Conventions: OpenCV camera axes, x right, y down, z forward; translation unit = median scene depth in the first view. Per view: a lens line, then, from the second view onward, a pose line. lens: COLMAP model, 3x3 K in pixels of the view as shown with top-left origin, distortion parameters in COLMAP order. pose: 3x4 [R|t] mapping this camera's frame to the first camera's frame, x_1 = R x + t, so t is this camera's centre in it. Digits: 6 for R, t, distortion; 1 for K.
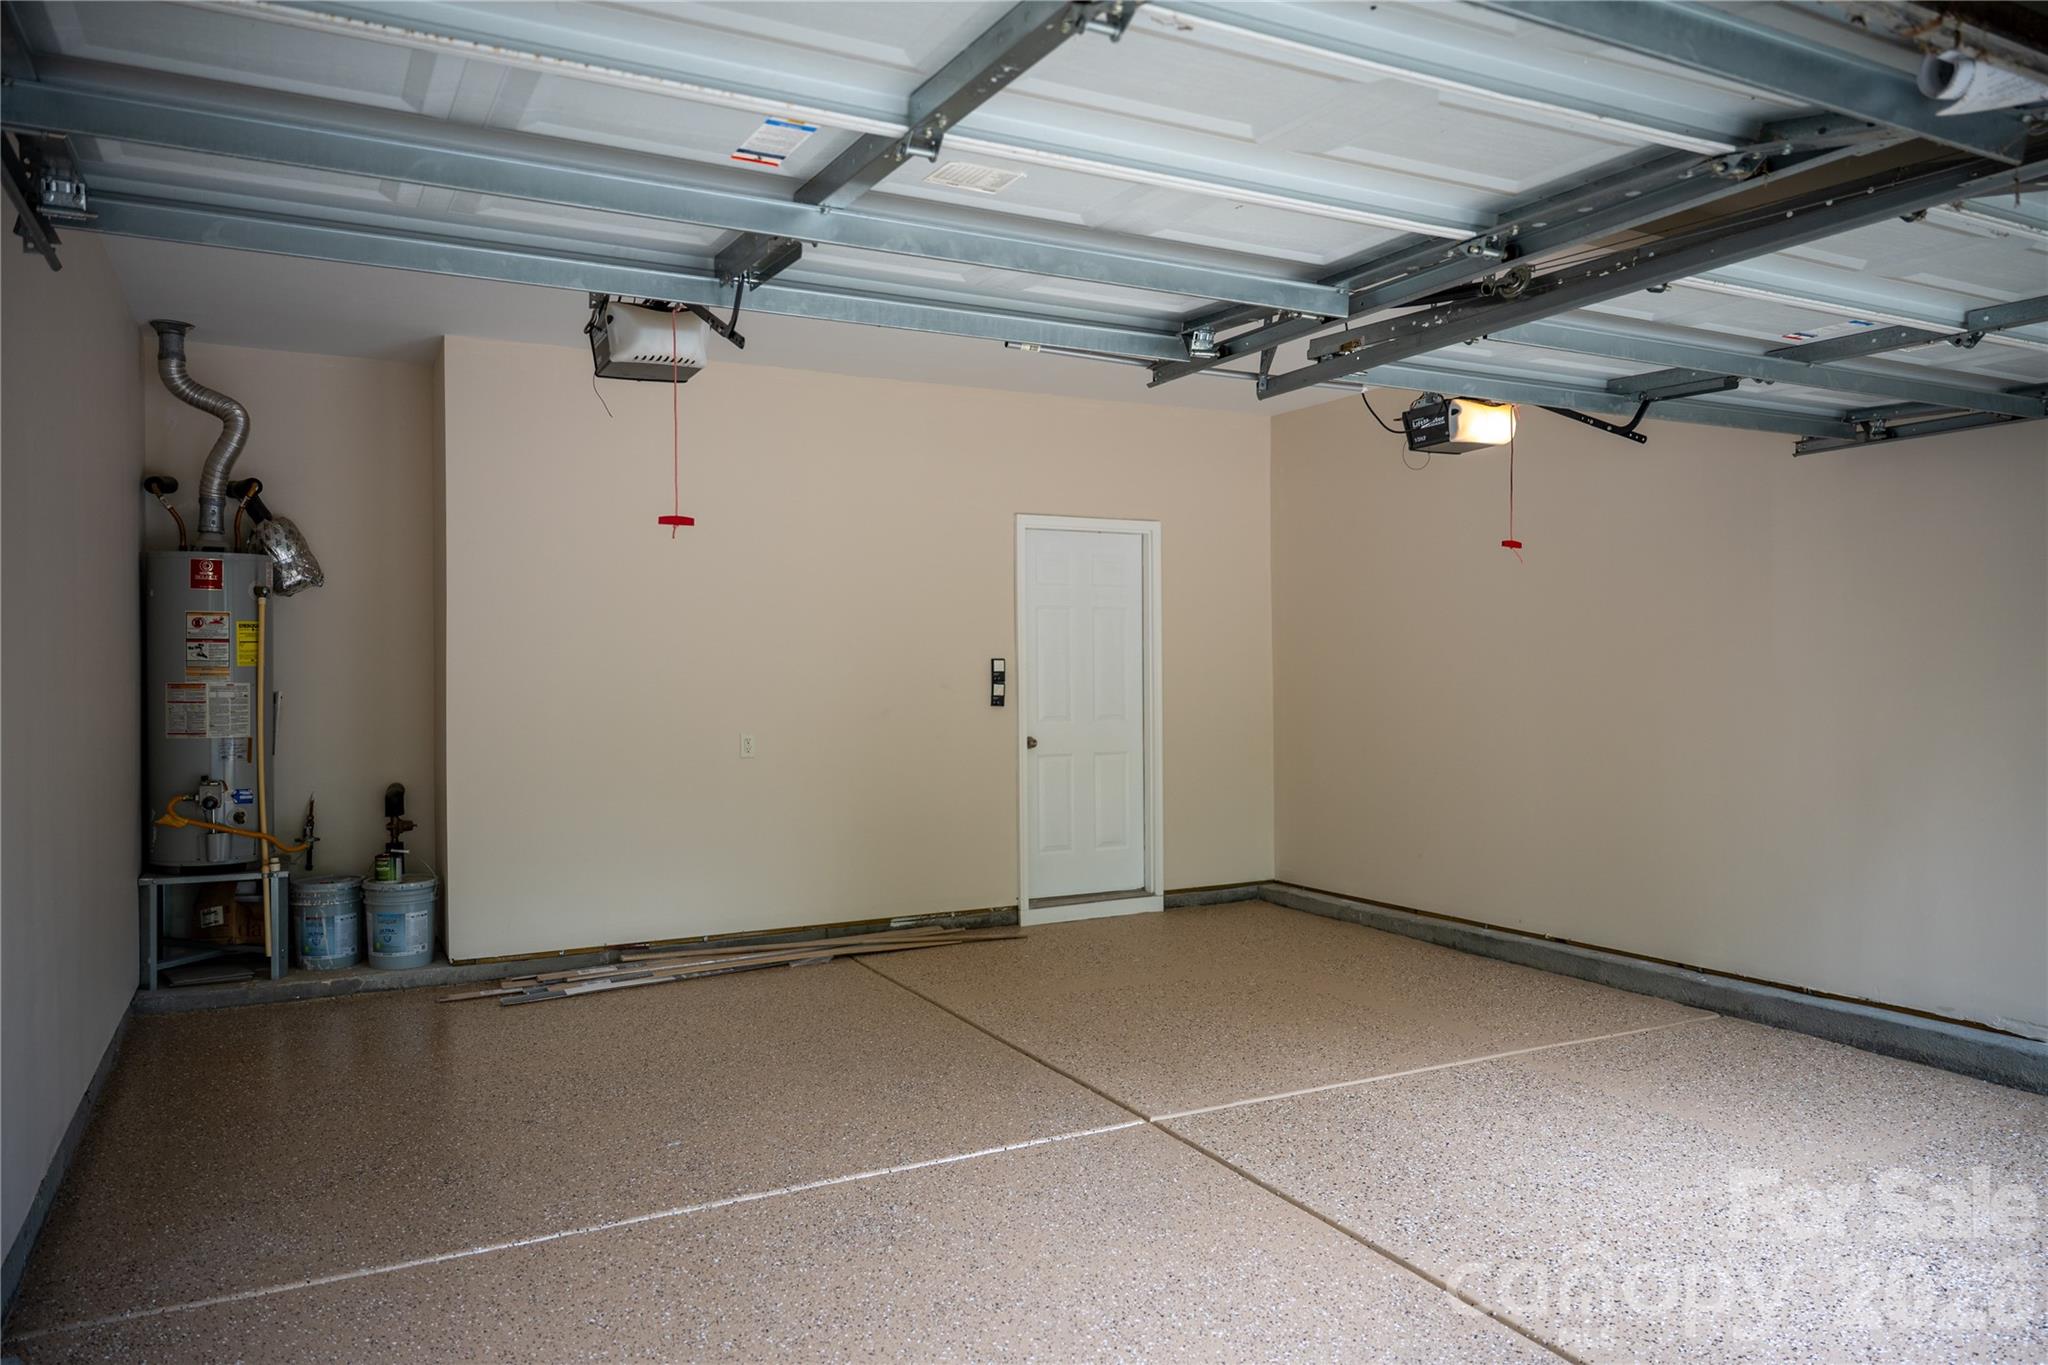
lens RADIAL K [[1380.3, 0, 1032.7], [0, 1380.3, 677.1], [0, 0, 1]] dist [-0.002476, 0.000573]
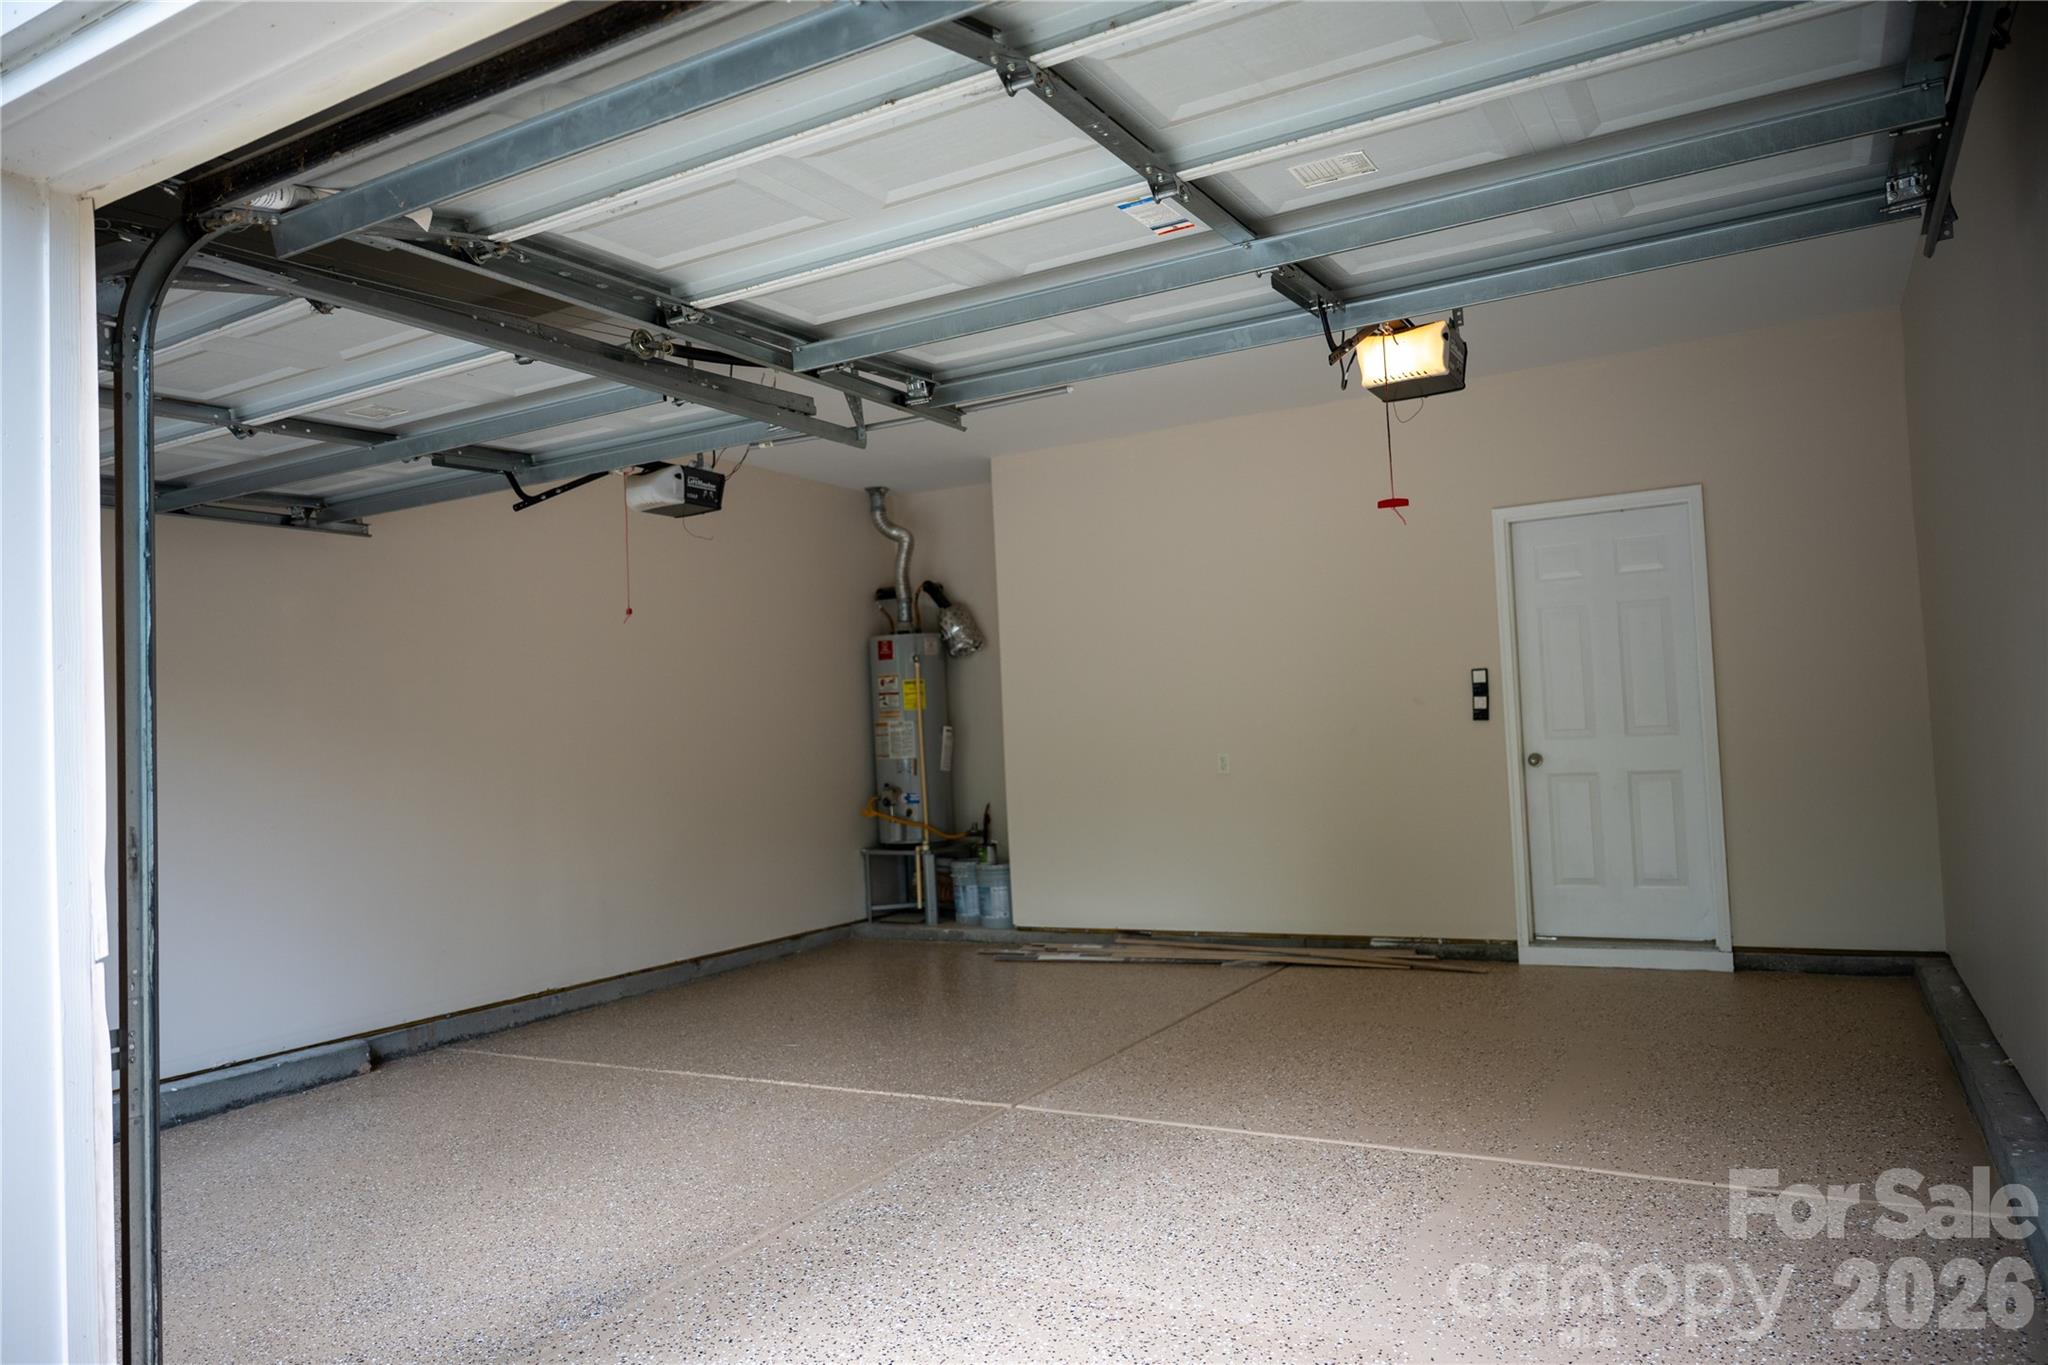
lens RADIAL K [[1357.1, 0, 1027.9], [0, 1357.1, 686.0], [0, 0, 1]] dist [0.000643, 0.002226]
pose [[0.541317, -0.051632, -0.839232, 0.691261], [0.039143, 0.998578, -0.036187, 0.023106], [0.839907, -0.013262, 0.542568, 0.307420]]
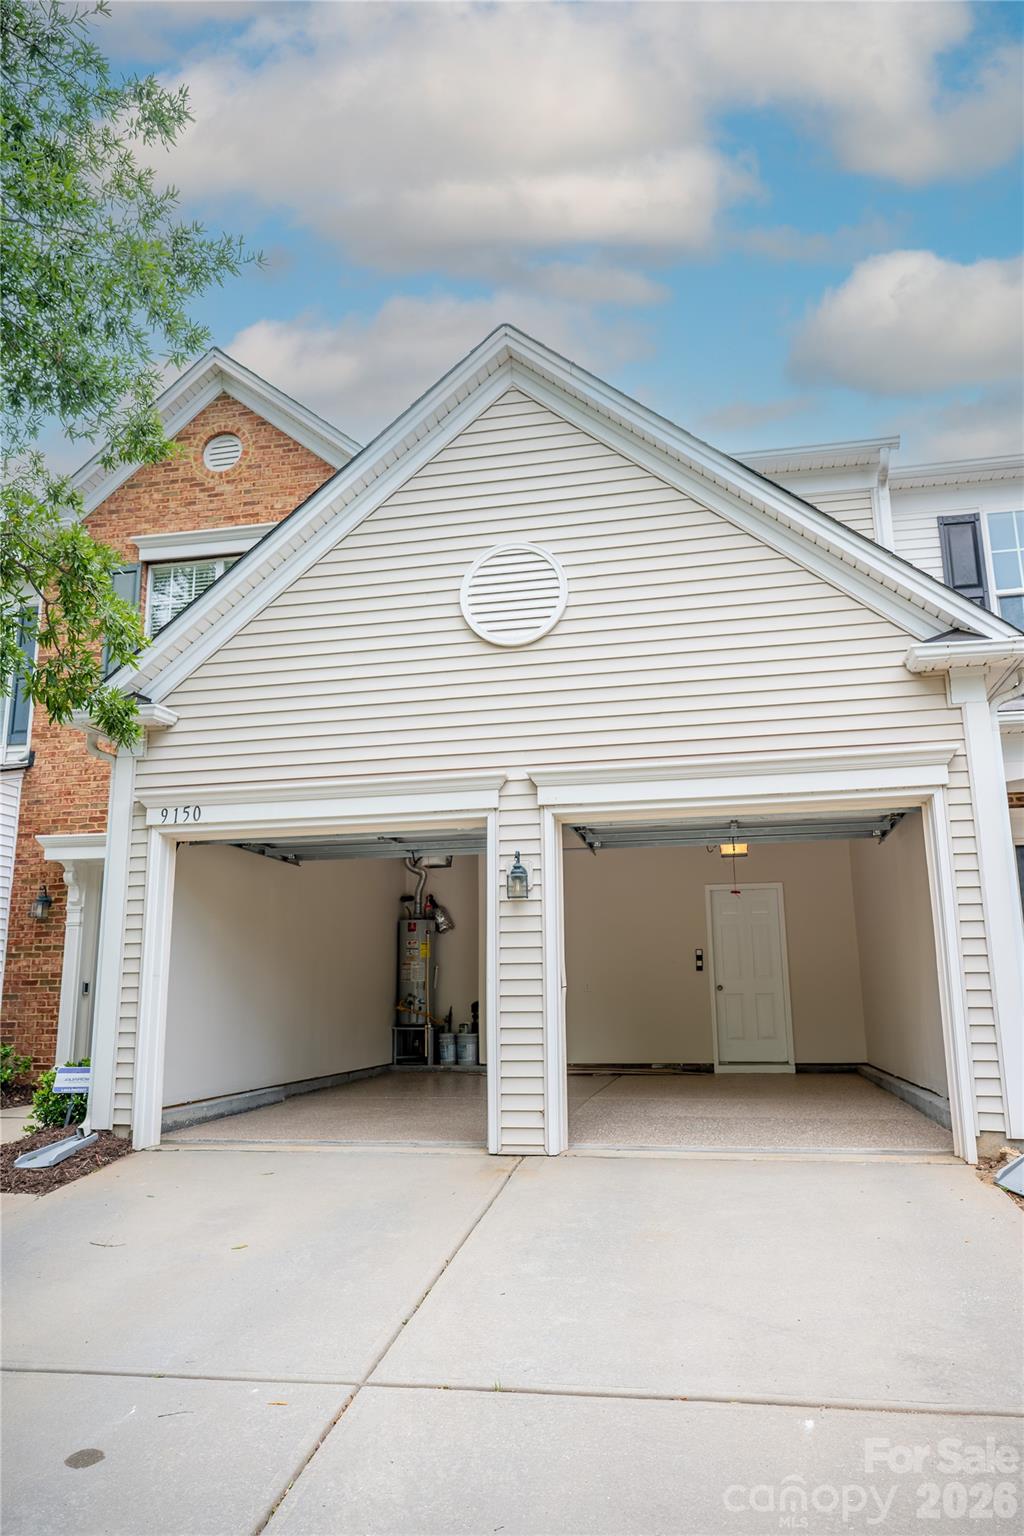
lens RADIAL K [[1017.8, 0, 507.8], [0, 1017.8, 778.3], [0, 0, 1]] dist [0.000643, 0.002226]
pose [[0.776131, -0.136307, -0.615664, 0.962816], [0.002491, 0.977012, -0.213170, 0.081574], [0.630567, 0.163914, 0.758628, -0.615105]]
